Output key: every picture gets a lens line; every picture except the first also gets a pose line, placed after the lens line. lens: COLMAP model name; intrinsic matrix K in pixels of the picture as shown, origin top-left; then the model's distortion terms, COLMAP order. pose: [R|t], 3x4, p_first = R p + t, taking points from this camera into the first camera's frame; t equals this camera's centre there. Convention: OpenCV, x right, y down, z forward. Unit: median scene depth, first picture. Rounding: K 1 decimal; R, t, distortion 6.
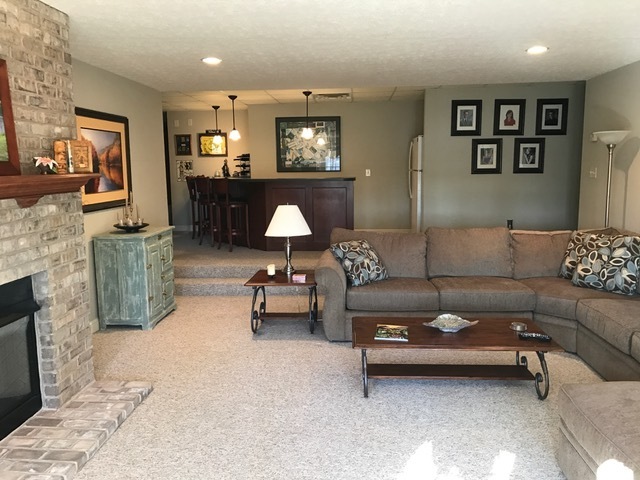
lens RADIAL K [[527.2, 0, 316.6], [0, 527.2, 236.0], [0, 0, 1]] dist [0.011610, 0.005715]
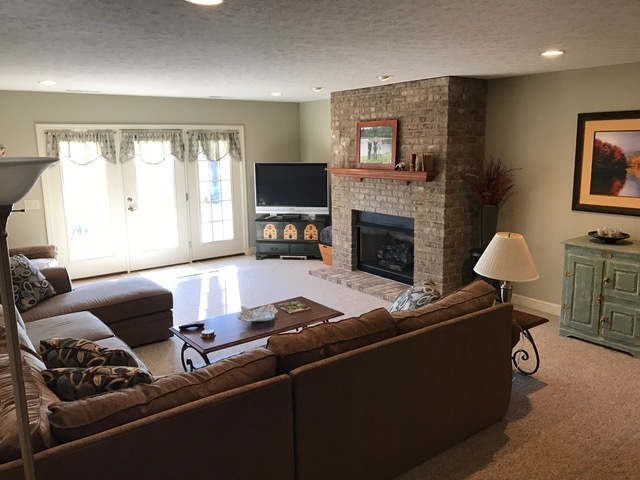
lens RADIAL K [[527.2, 0, 318.5], [0, 527.2, 242.7], [0, 0, 1]] dist [0.011610, 0.005715]
pose [[-0.772716, 0.138664, -0.619421, 0.642755], [-0.062594, 0.954445, 0.291748, -0.257278], [0.631658, 0.264210, -0.728835, 1.424622]]
